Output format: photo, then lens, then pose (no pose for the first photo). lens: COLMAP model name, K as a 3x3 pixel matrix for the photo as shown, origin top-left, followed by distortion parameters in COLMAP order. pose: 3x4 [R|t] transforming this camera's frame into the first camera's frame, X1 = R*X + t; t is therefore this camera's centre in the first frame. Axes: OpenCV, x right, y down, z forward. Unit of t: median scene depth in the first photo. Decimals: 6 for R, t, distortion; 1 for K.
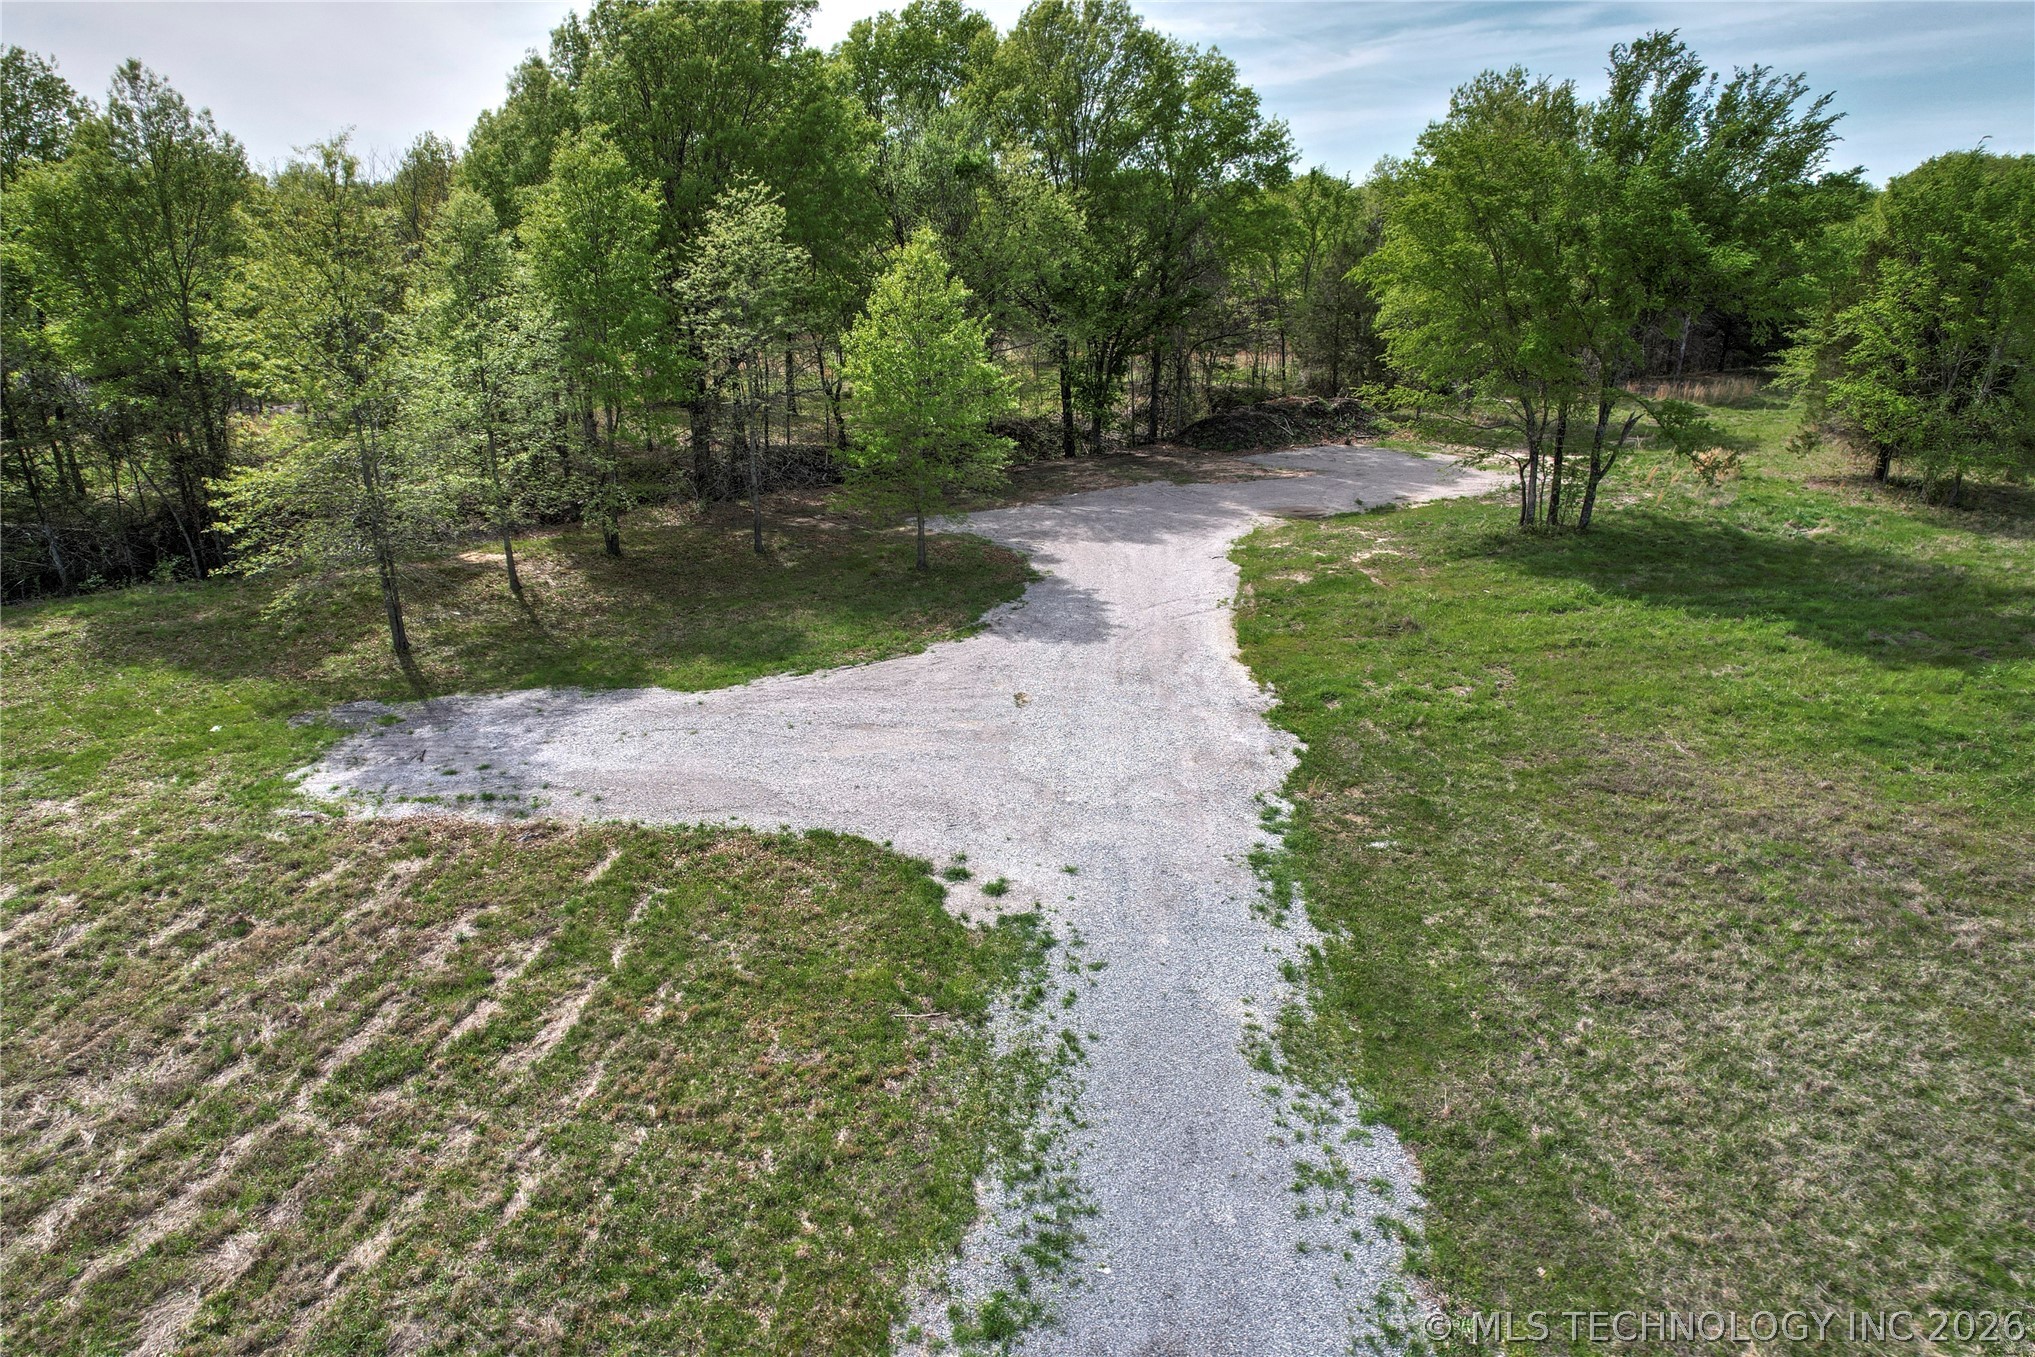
lens RADIAL K [[1303.8, 0, 1017.5], [0, 1303.8, 678.5], [0, 0, 1]] dist [-0.081575, 0.073463]
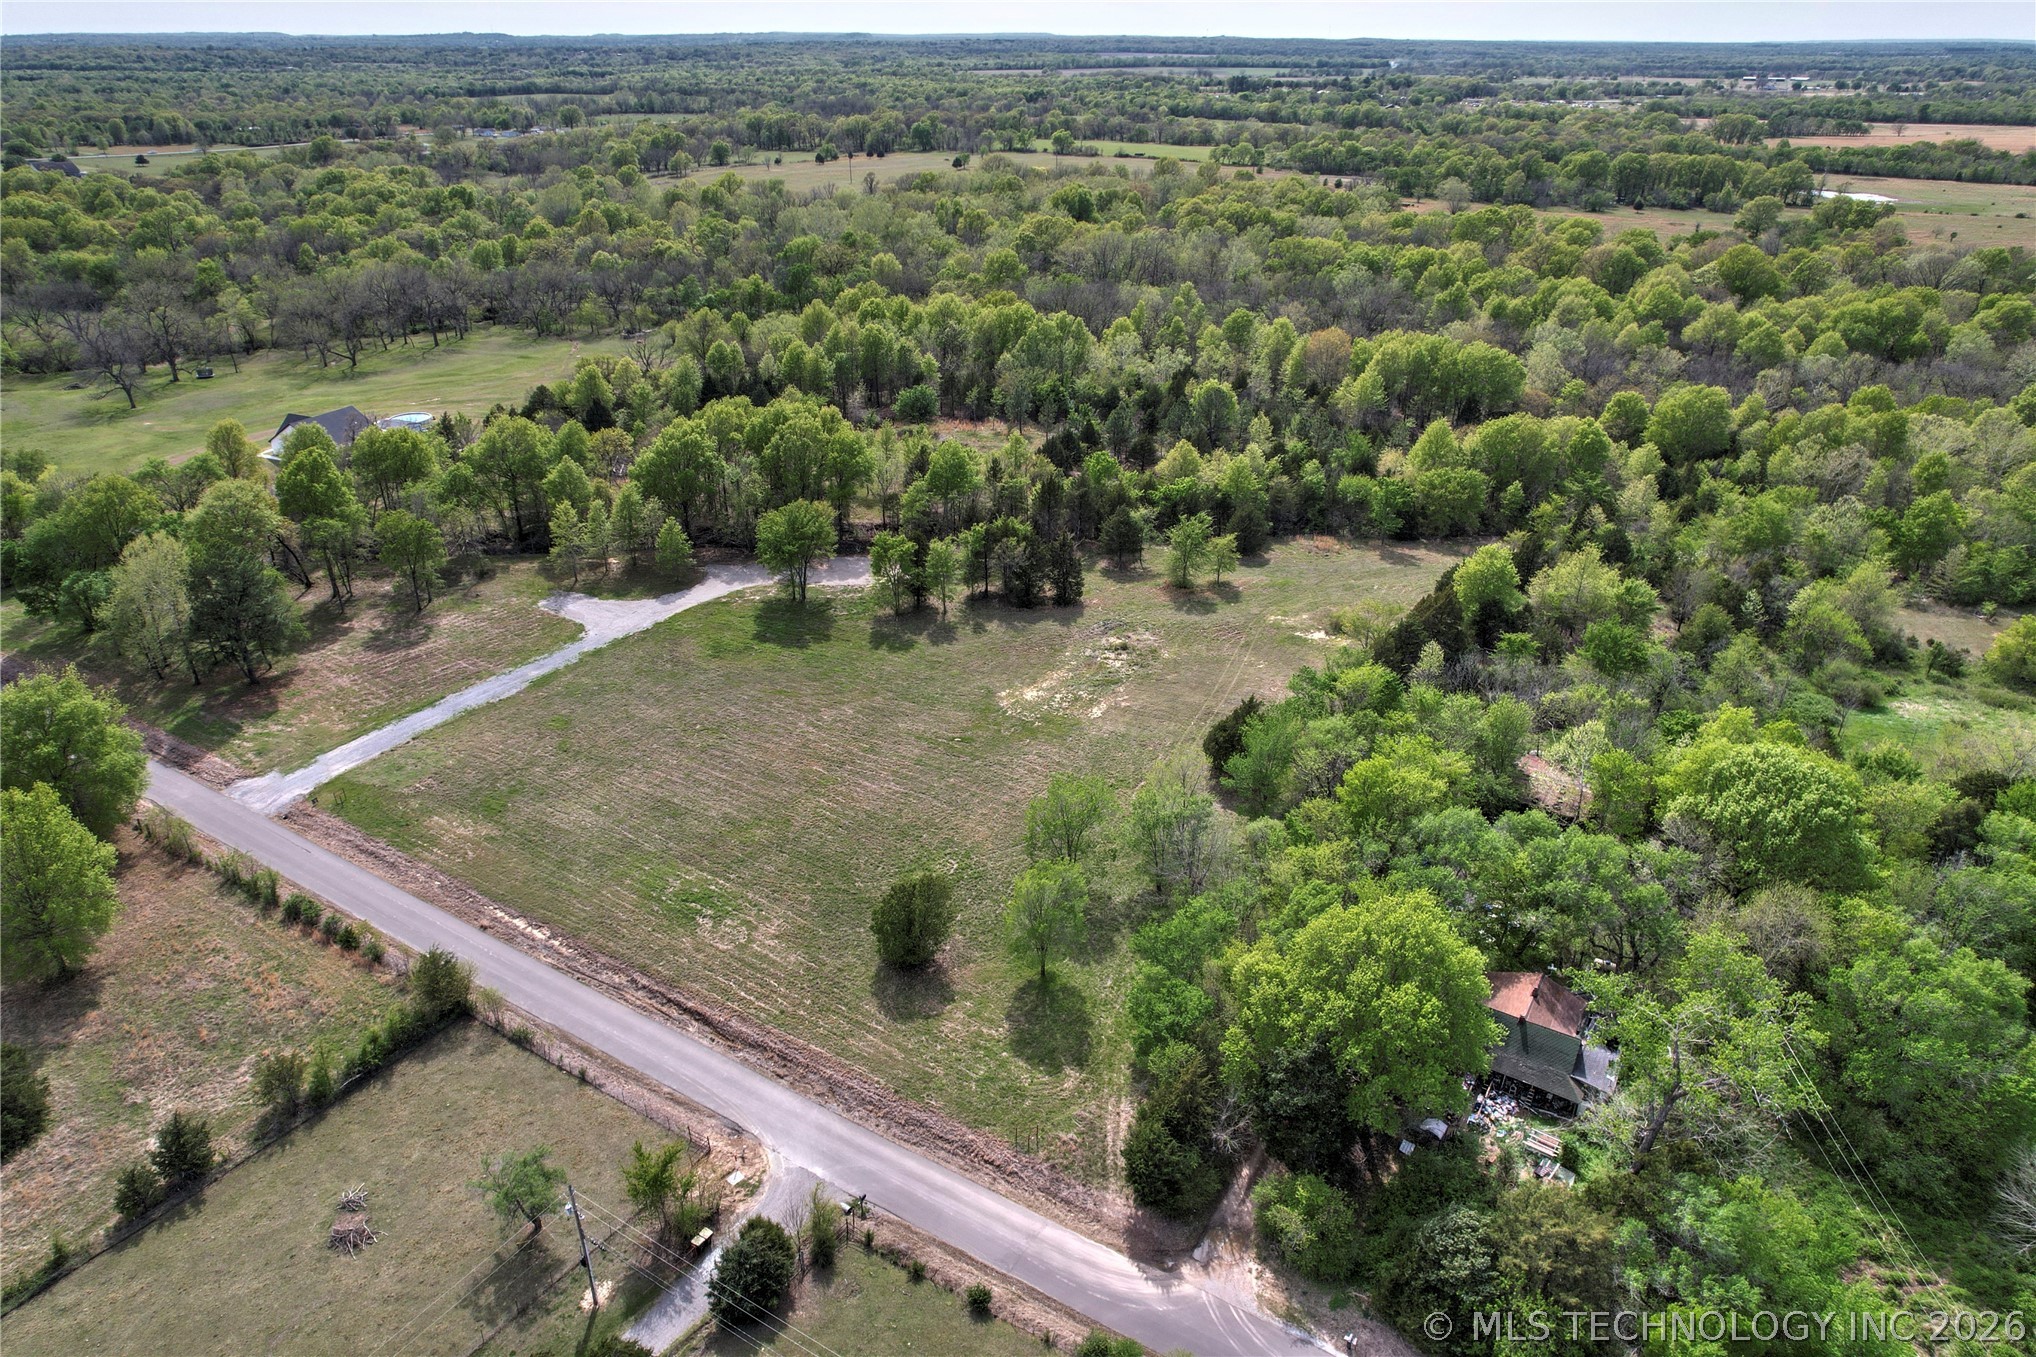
lens RADIAL K [[1304.4, 0, 1018.0], [0, 1304.4, 678.5], [0, 0, 1]] dist [-0.081575, 0.073463]
pose [[0.864181, 0.230302, -0.447383, 5.443986], [-0.179192, 0.971676, 0.154063, -1.177474], [0.470192, -0.052971, 0.880973, -4.412176]]
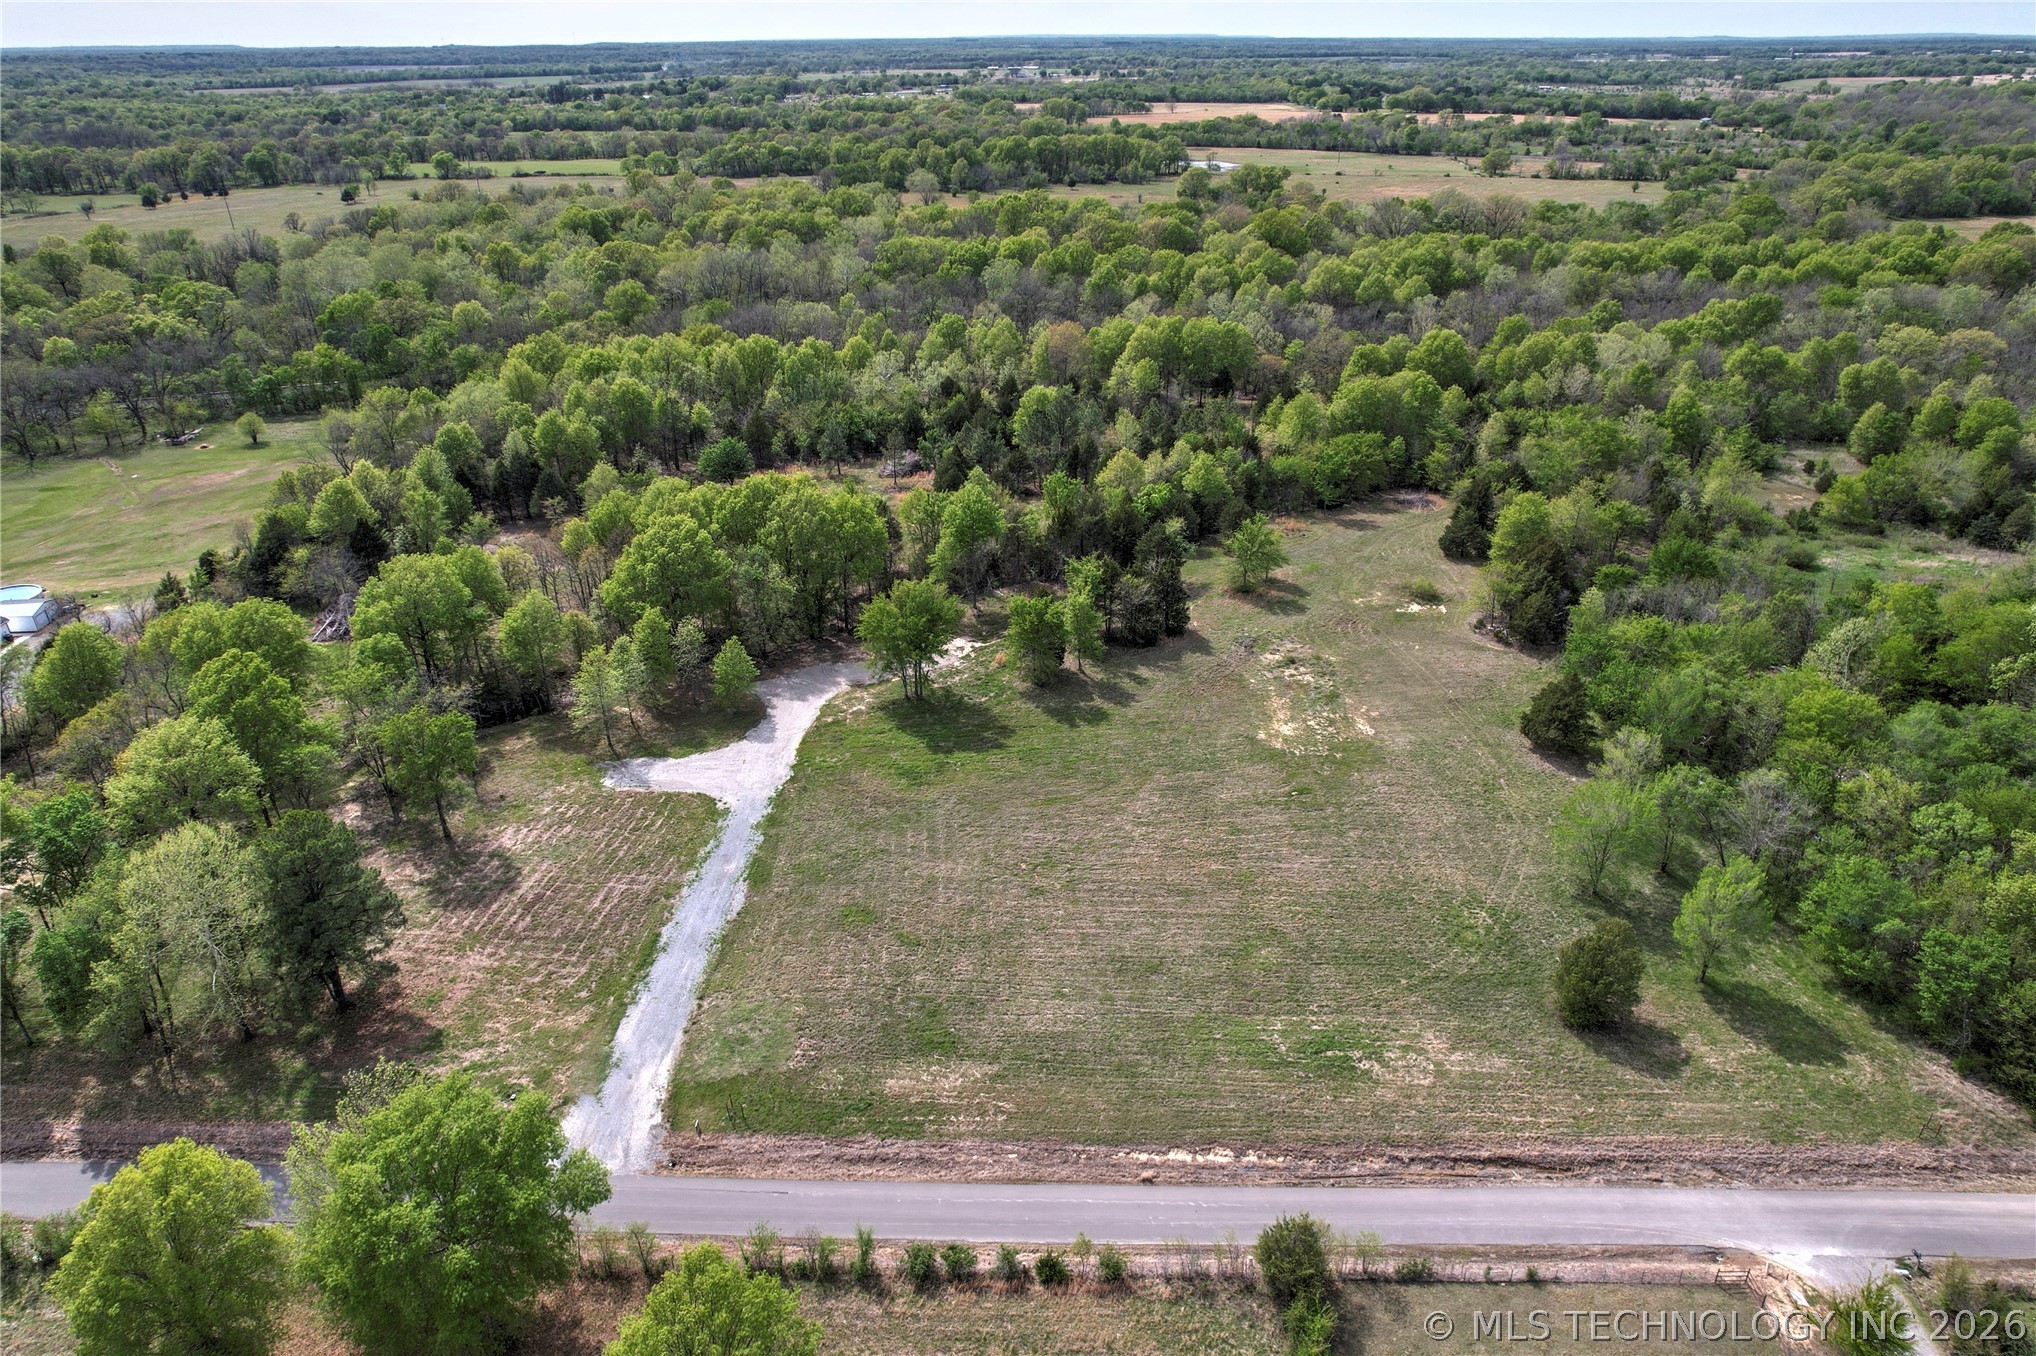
lens RADIAL K [[1304.4, 0, 1018.0], [0, 1304.4, 678.0], [0, 0, 1]] dist [-0.081575, 0.073463]
pose [[0.999981, -0.004463, -0.004148, 1.305962], [0.004892, 0.993934, 0.109869, -1.025564], [0.003633, -0.109887, 0.993937, -4.722676]]
